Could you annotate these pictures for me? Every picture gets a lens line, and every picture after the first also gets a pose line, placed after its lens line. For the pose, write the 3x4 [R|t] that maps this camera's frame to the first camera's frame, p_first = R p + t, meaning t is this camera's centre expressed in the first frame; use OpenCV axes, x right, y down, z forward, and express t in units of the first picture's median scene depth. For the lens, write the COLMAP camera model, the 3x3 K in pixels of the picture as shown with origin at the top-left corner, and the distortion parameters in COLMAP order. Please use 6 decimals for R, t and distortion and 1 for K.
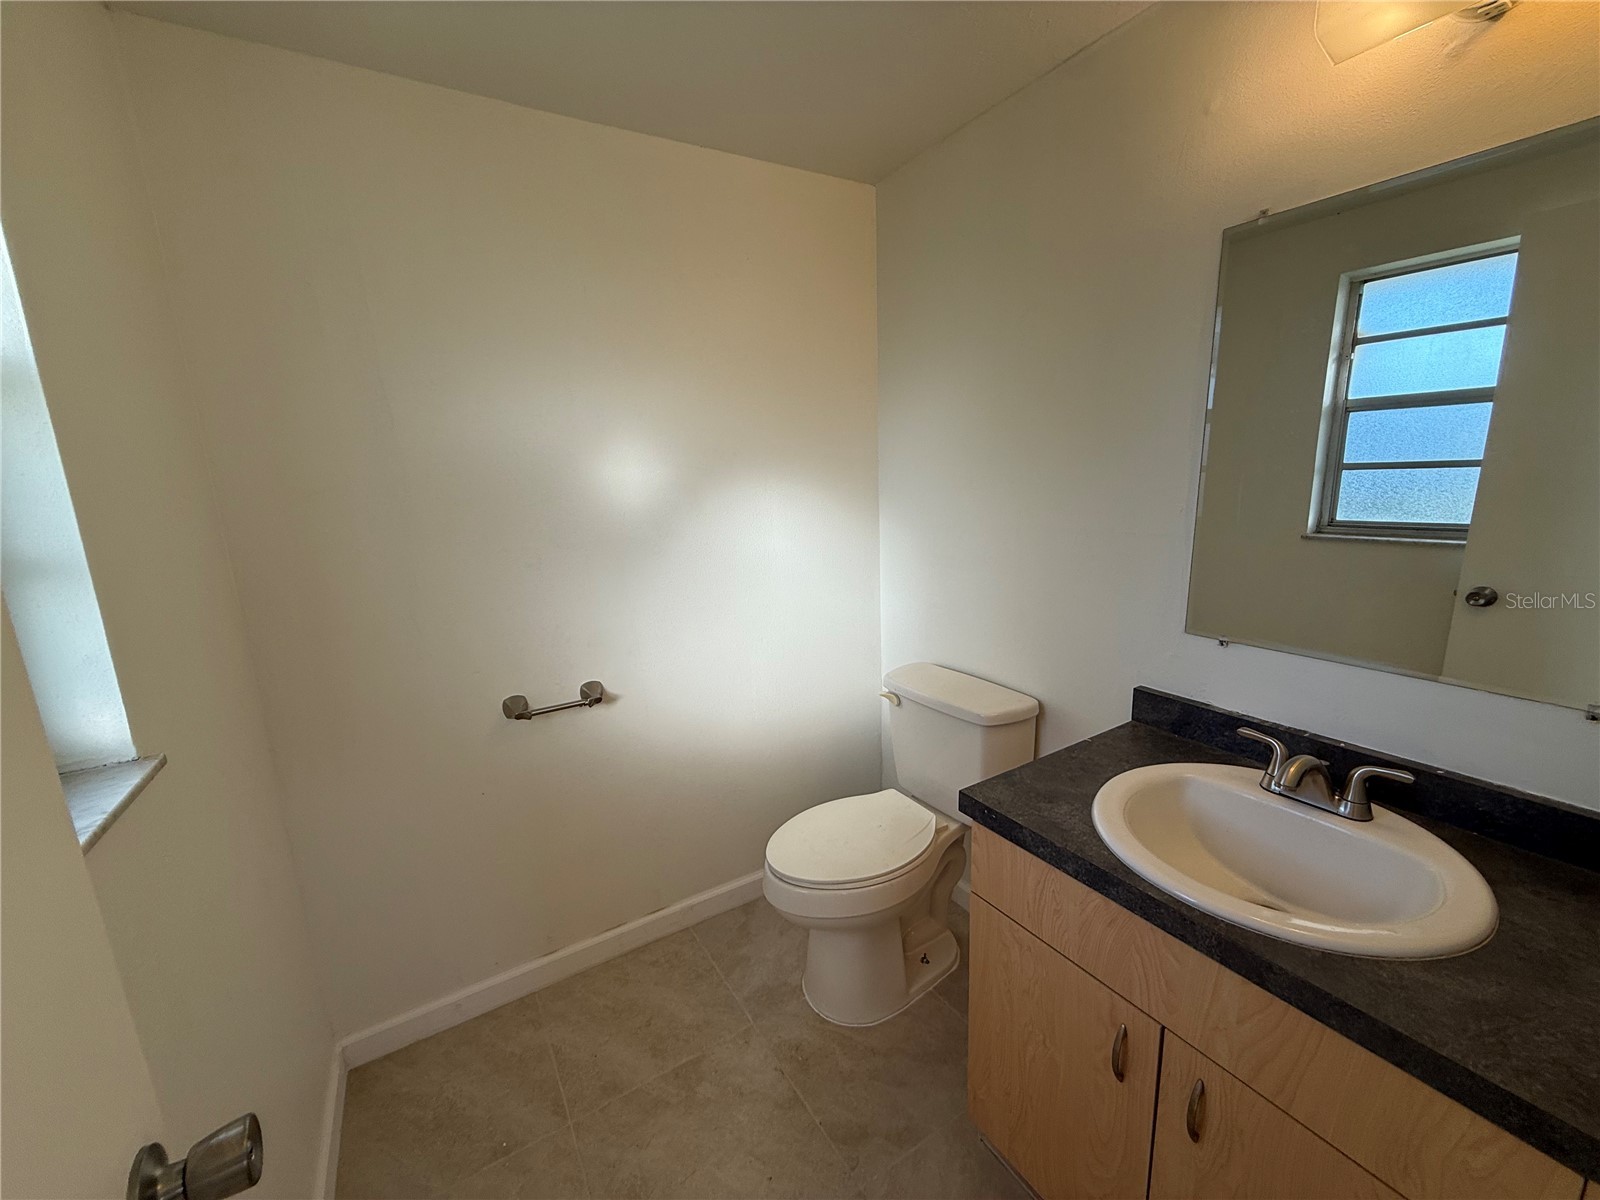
lens RADIAL K [[635.3, 0, 800.0], [0, 635.3, 592.1], [0, 0, 1]] dist [-0.001007, -0.000022]
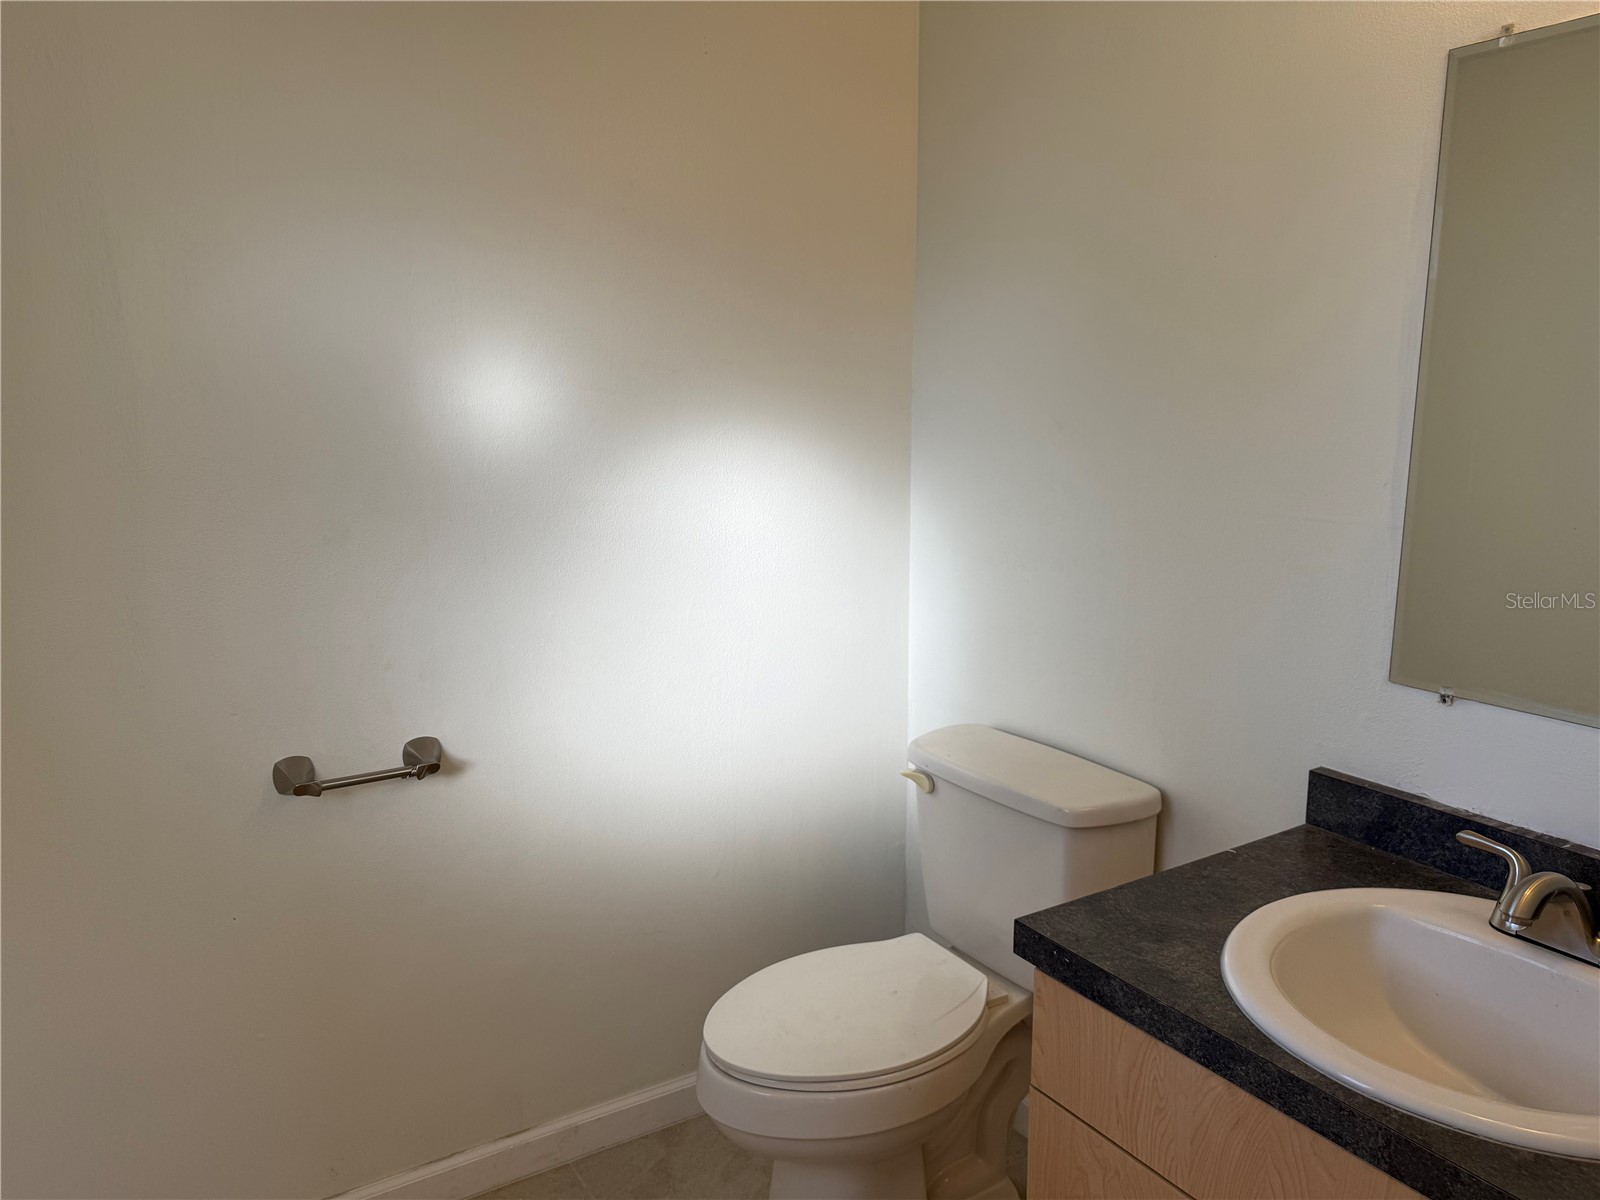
lens RADIAL K [[1128.2, 0, 805.0], [0, 1128.2, 588.1], [0, 0, 1]] dist [0.070099, -0.106966]
pose [[0.999342, 0.030901, 0.019001, 0.011784], [-0.030493, 0.999306, -0.021385, 0.015335], [-0.019649, 0.020791, 0.999591, -0.114448]]
